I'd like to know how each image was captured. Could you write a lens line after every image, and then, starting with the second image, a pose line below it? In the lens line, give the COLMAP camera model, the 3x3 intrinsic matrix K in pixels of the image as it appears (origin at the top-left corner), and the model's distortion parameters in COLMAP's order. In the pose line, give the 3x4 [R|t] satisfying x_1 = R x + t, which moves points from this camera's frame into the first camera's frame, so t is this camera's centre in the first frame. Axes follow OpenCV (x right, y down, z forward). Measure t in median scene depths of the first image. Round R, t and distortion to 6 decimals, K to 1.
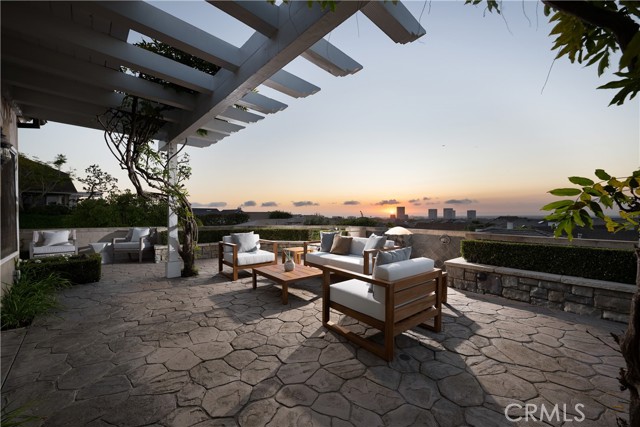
lens RADIAL K [[250.8, 0, 317.9], [0, 250.8, 211.3], [0, 0, 1]] dist [0.002770, 0.000007]
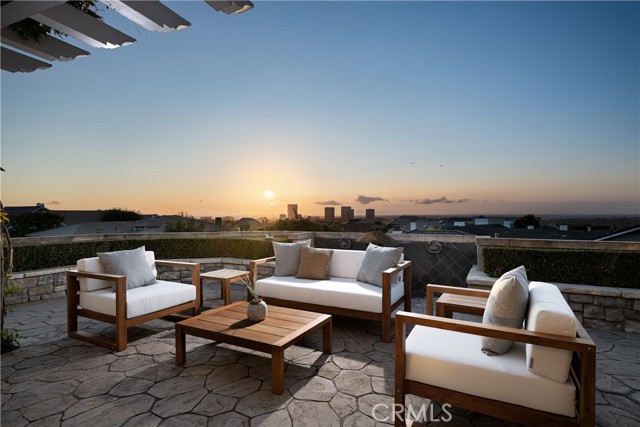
lens RADIAL K [[336.4, 0, 315.4], [0, 336.4, 218.4], [0, 0, 1]] dist [0.002092, 0.001087]
pose [[0.925360, -0.007744, 0.379011, -0.194086], [-0.001799, 0.999690, 0.024819, 0.004675], [-0.379086, -0.023648, 0.925059, 0.221532]]
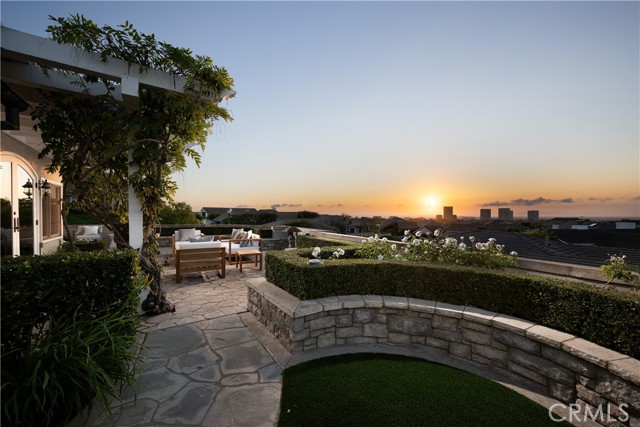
lens RADIAL K [[250.8, 0, 319.1], [0, 250.8, 211.8], [0, 0, 1]] dist [0.002770, 0.000007]
pose [[0.986889, 0.004296, -0.161343, 0.758627], [-0.003753, 0.999986, 0.003672, -0.030780], [0.161356, -0.003018, 0.986892, -0.417546]]
